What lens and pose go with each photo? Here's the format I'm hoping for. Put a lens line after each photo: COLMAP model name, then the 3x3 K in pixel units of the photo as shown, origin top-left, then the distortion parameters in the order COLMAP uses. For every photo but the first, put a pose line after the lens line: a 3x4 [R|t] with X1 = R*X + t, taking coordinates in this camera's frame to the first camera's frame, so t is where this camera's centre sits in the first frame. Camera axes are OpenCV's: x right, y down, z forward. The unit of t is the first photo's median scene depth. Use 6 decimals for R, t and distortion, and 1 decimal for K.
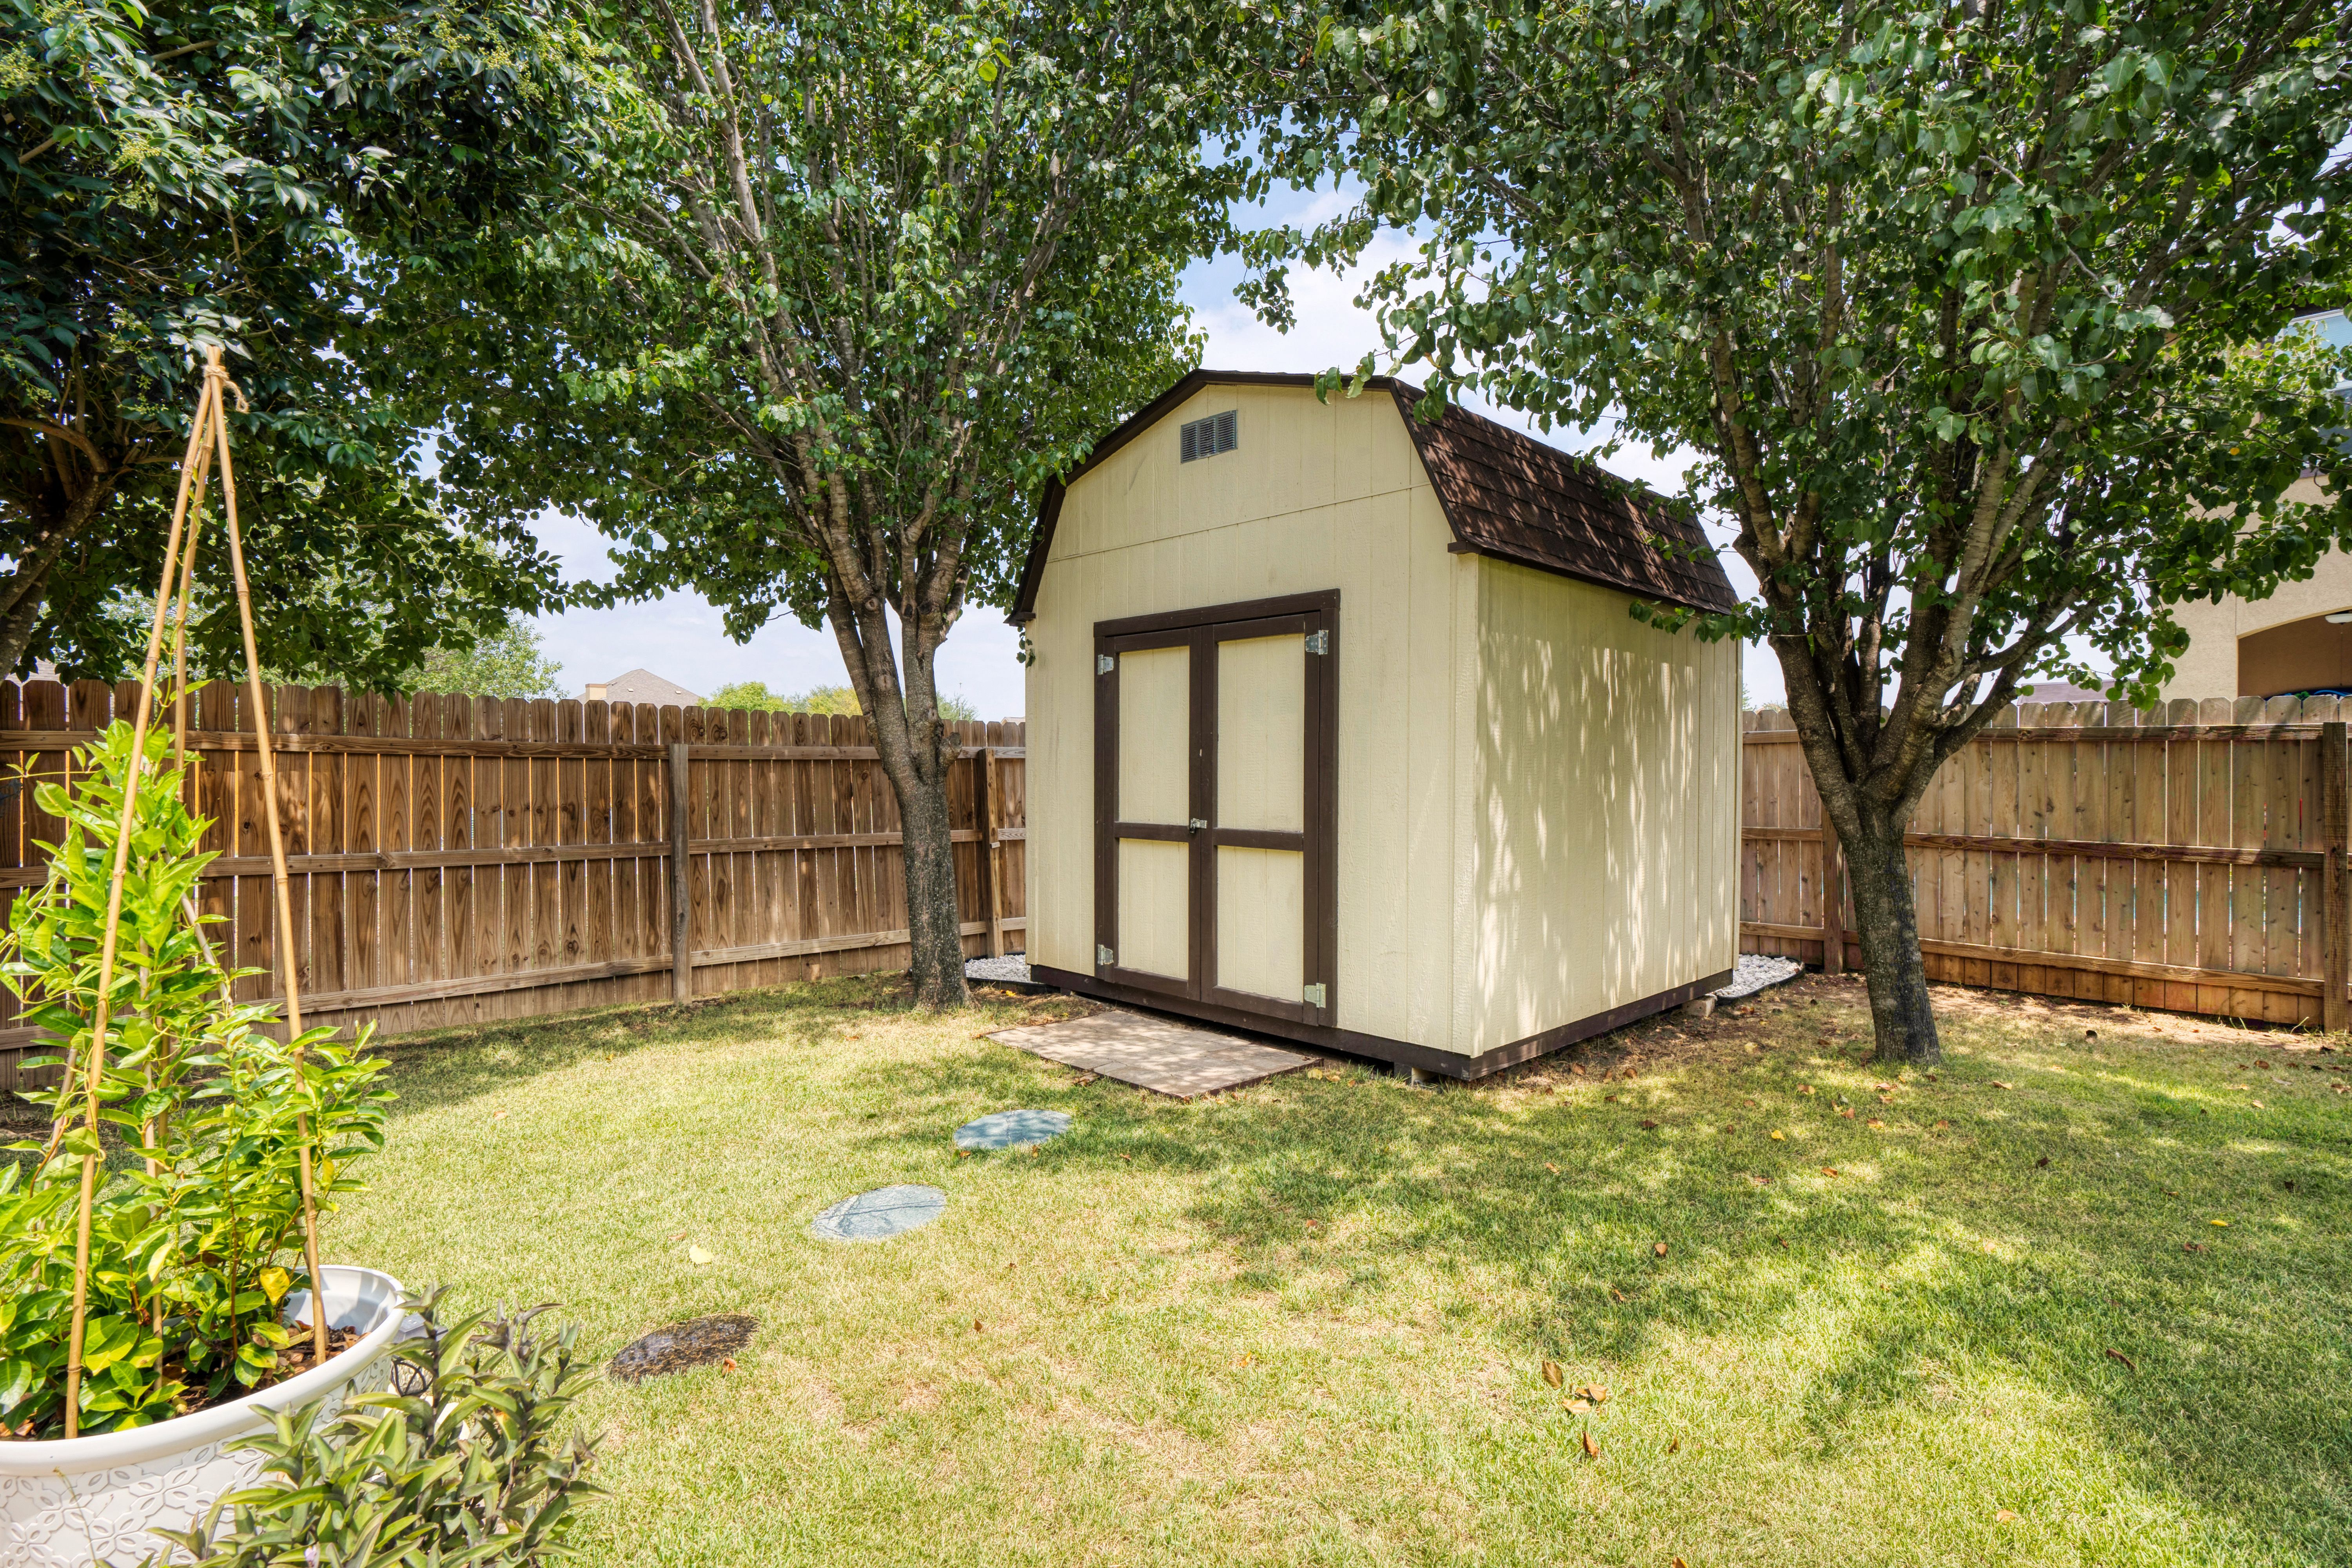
lens RADIAL K [[1122.4, 0, 1176.0], [0, 1122.4, 784.0], [0, 0, 1]] dist [-0.002727, -0.000311]
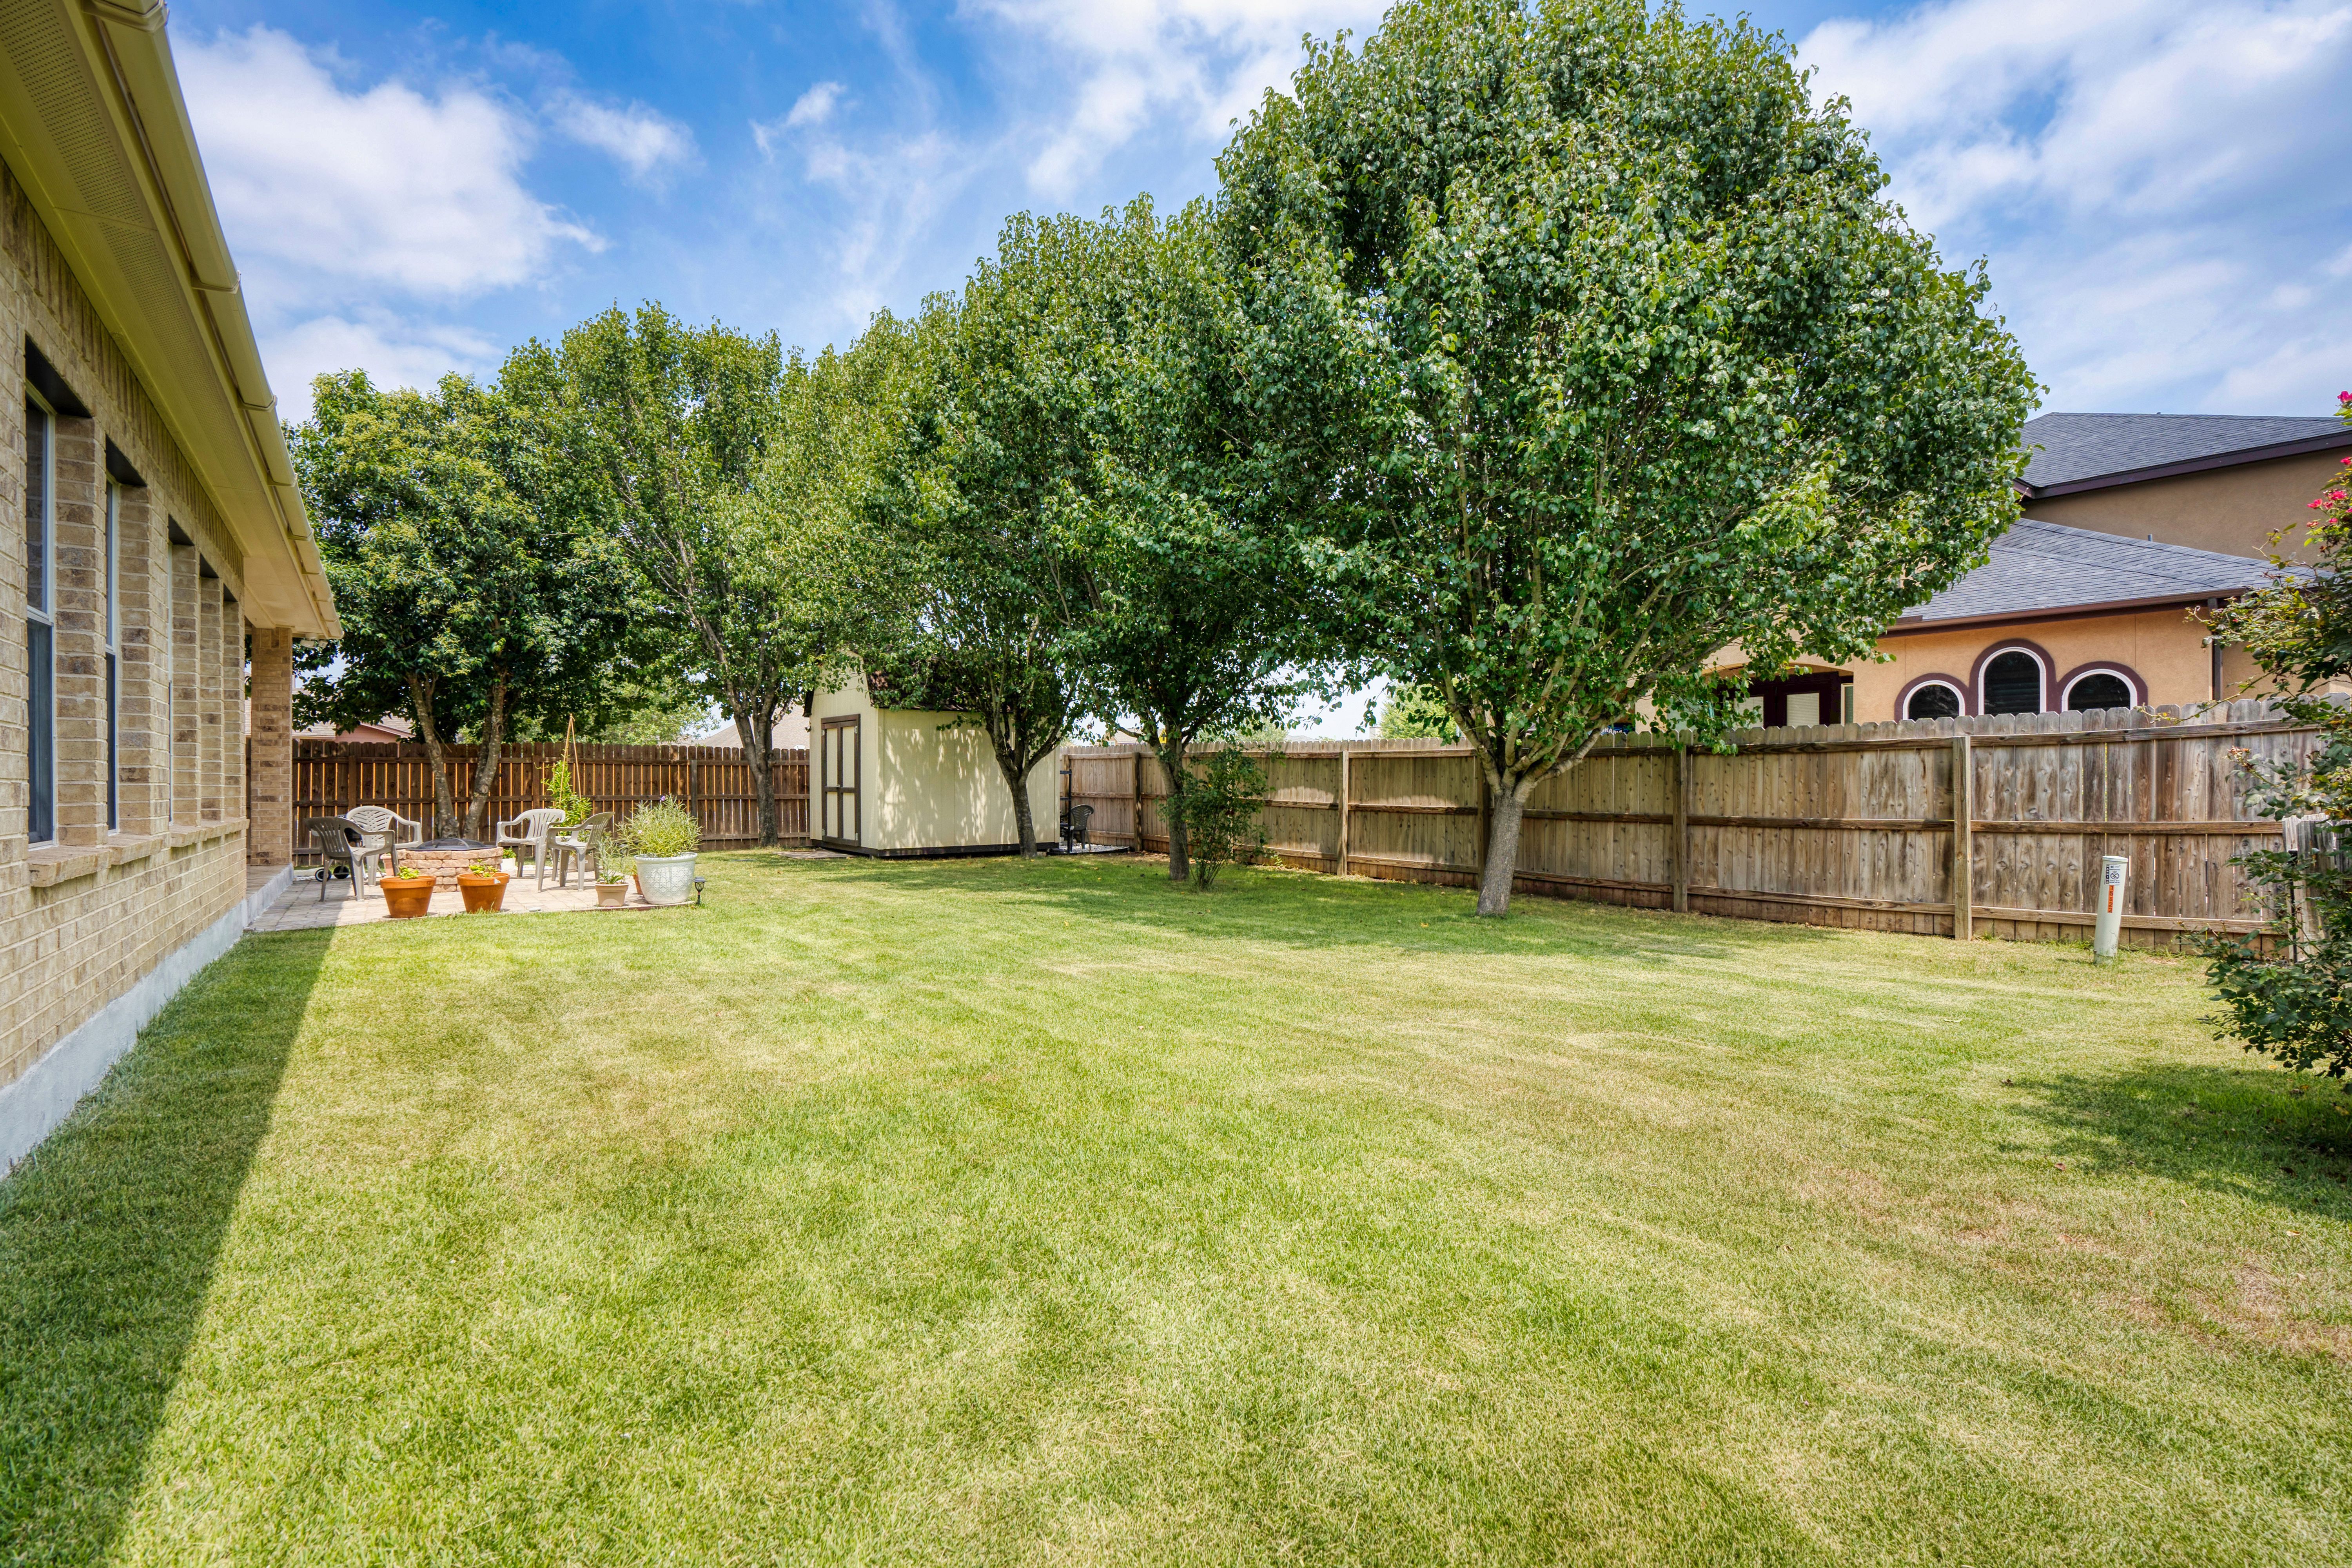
lens RADIAL K [[1076.0, 0, 1176.0], [0, 1076.0, 784.0], [0, 0, 1]] dist [-0.004053, -0.000714]
pose [[0.992096, -0.000826, -0.125482, 1.207024], [0.001669, 0.999977, 0.006620, 0.011612], [0.125473, -0.006777, 0.992074, -1.672265]]
